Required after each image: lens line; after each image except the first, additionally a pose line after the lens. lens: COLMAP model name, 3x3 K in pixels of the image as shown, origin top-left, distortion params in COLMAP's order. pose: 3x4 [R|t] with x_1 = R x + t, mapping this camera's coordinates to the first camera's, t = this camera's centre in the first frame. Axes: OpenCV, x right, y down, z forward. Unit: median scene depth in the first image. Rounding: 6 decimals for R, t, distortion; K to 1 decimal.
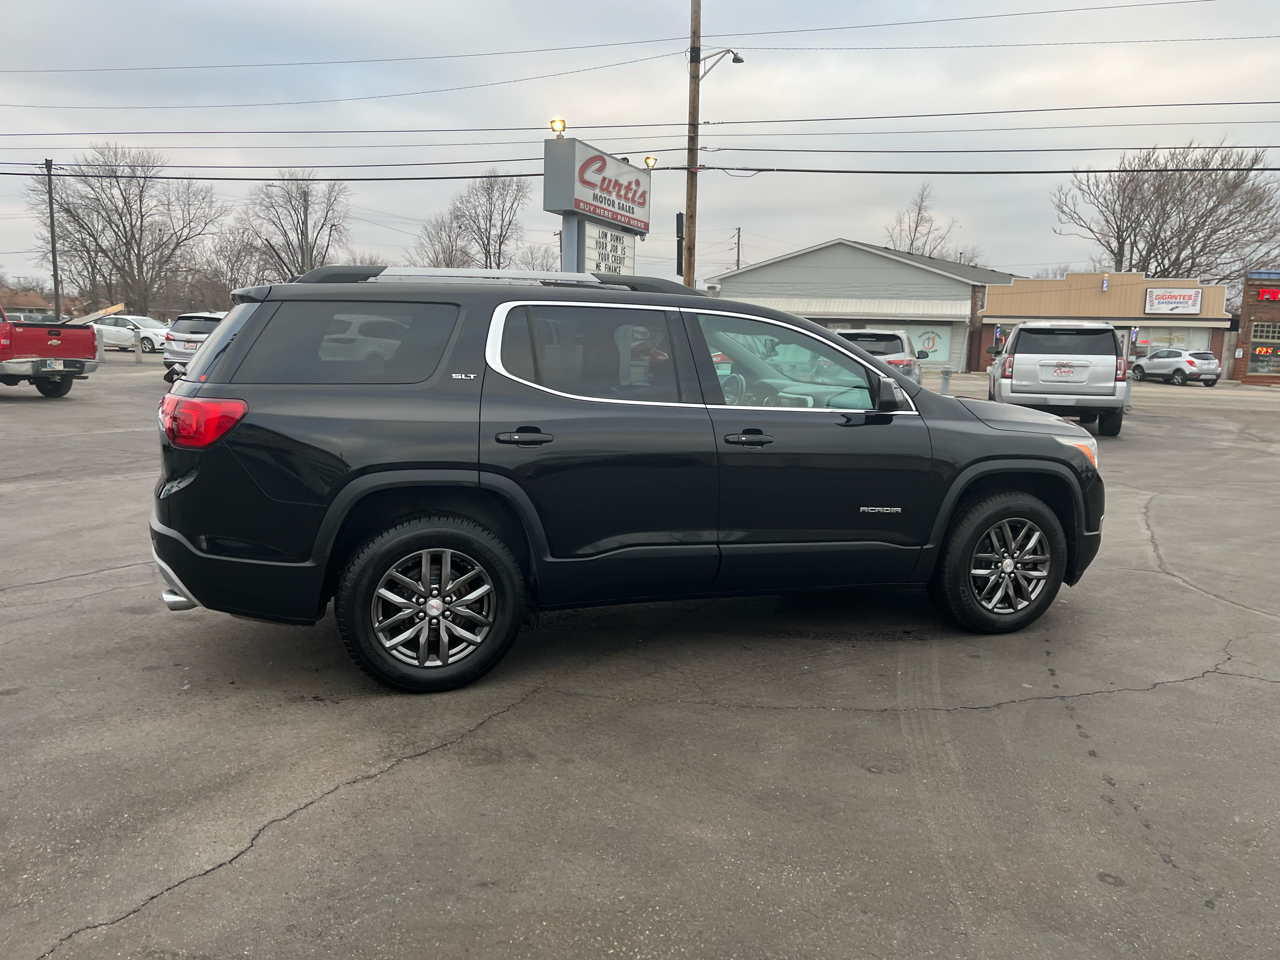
lens RADIAL K [[969.2, 0, 652.8], [0, 969.2, 476.3], [0, 0, 1]] dist [0.064156, -0.077366]
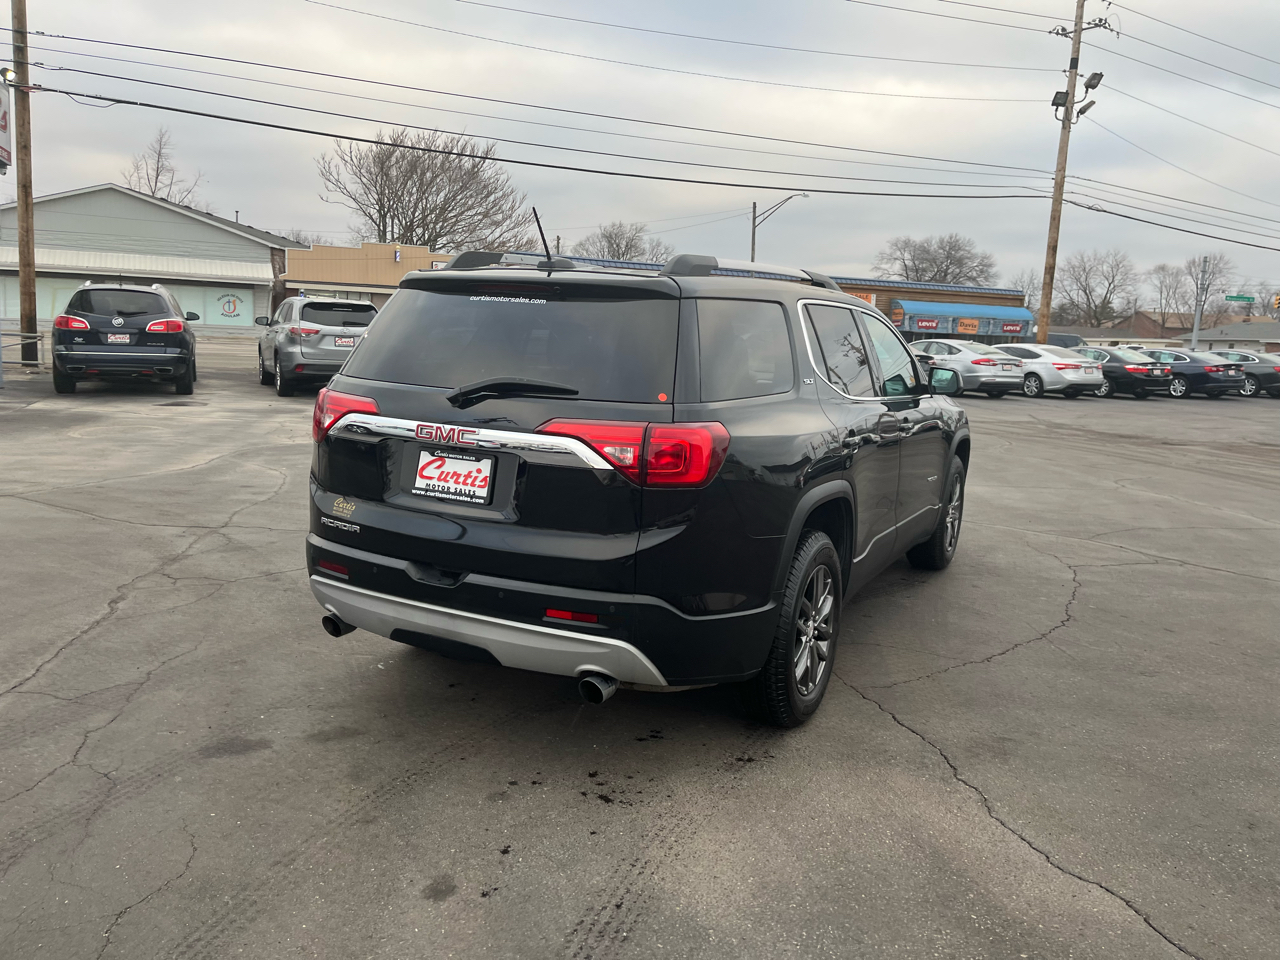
lens RADIAL K [[969.2, 0, 650.5], [0, 969.2, 474.2], [0, 0, 1]] dist [0.064156, -0.077366]
pose [[0.729623, -0.099529, 0.676568, -0.219473], [0.075451, 0.995028, 0.065009, -0.019780], [-0.679674, 0.003615, 0.733505, 0.096088]]
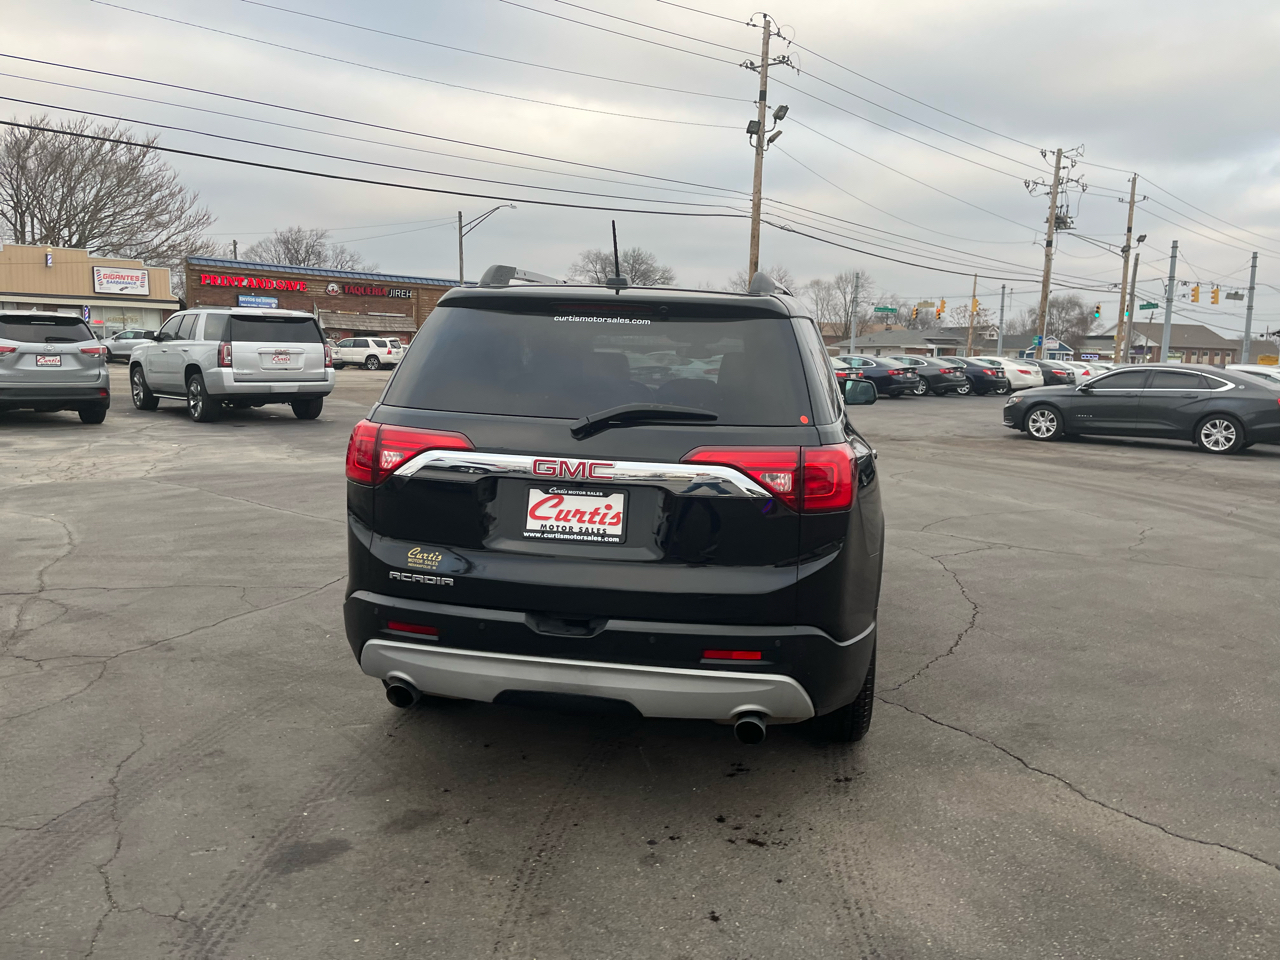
lens RADIAL K [[969.2, 0, 652.5], [0, 969.2, 468.8], [0, 0, 1]] dist [0.064156, -0.077366]
pose [[0.481727, -0.121088, 0.867915, -0.258961], [0.107808, 0.991073, 0.078433, -0.029515], [-0.869665, 0.055785, 0.490480, 0.161260]]
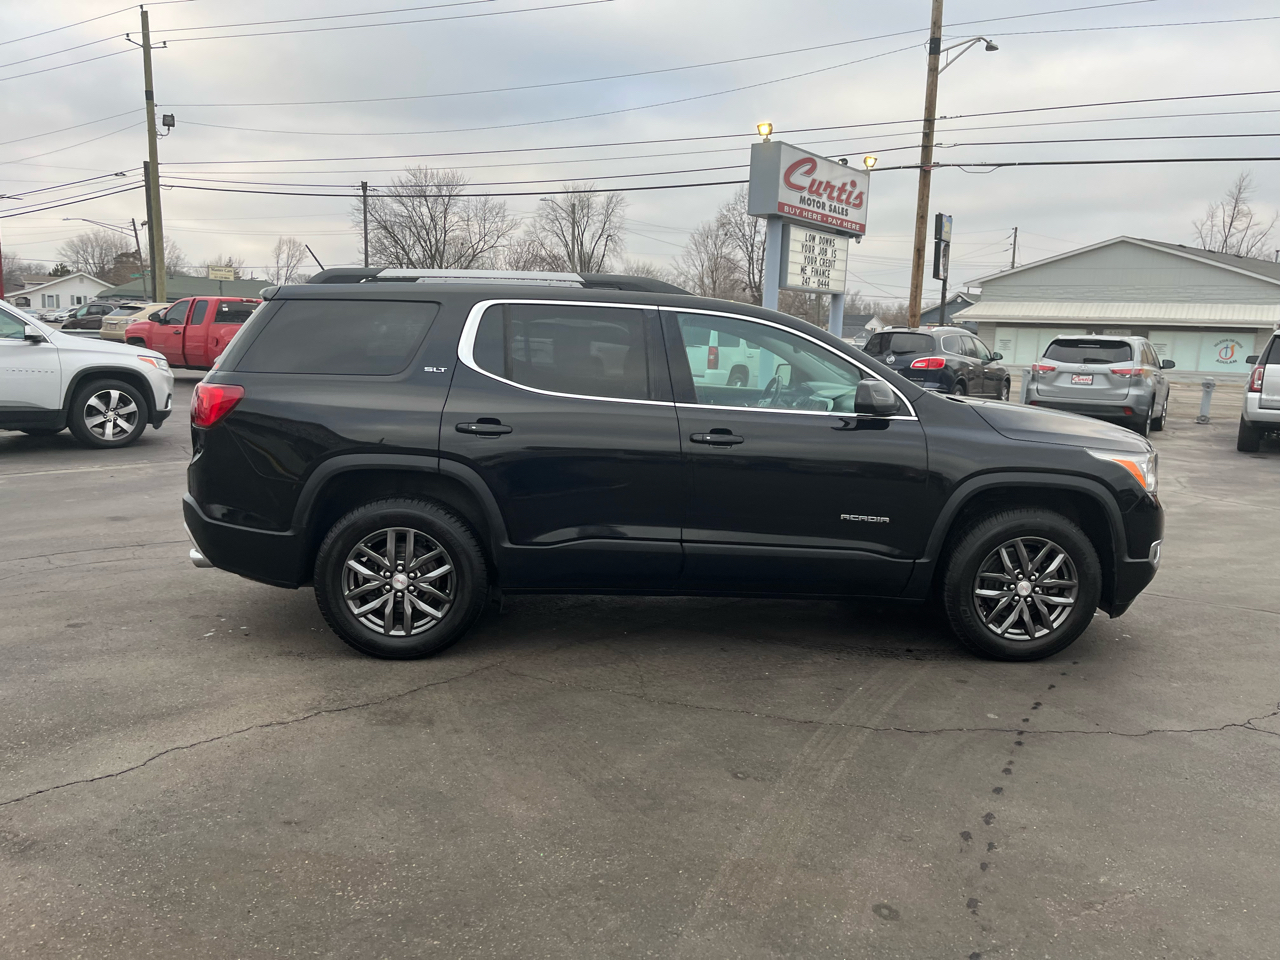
lens RADIAL K [[969.2, 0, 652.6], [0, 969.2, 490.3], [0, 0, 1]] dist [0.064156, -0.077366]
pose [[0.962430, 0.049660, -0.266949, 0.076565], [-0.047625, 0.998766, 0.014098, 0.000880], [0.267320, -0.000855, 0.963607, 0.006111]]
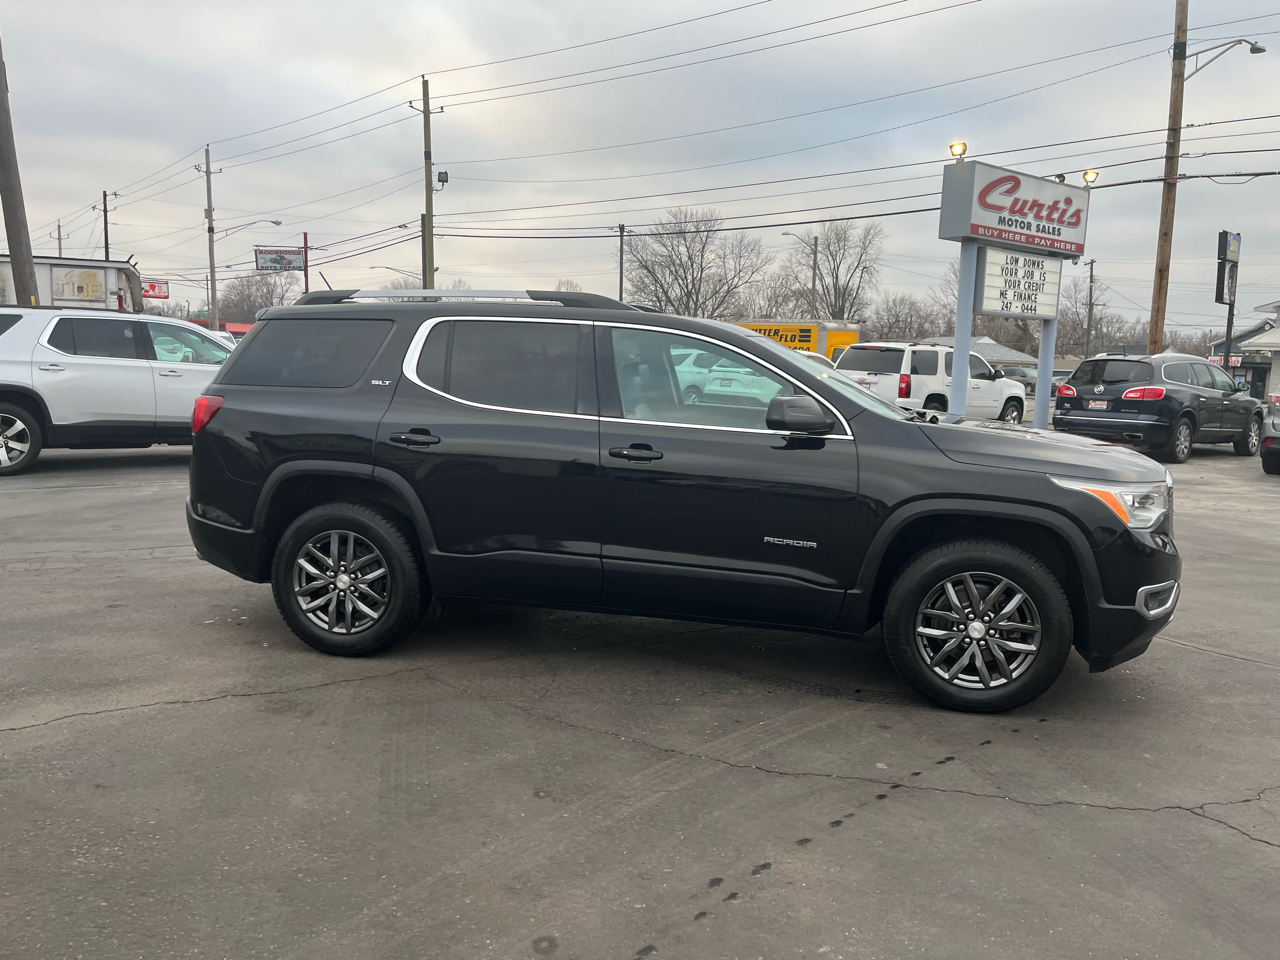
lens RADIAL K [[969.2, 0, 652.5], [0, 969.2, 478.5], [0, 0, 1]] dist [0.064156, -0.077366]
pose [[0.857115, 0.064166, -0.511113, 0.154401], [-0.083090, 0.996440, -0.014243, -0.000279], [0.508379, 0.054676, 0.859396, 0.043151]]
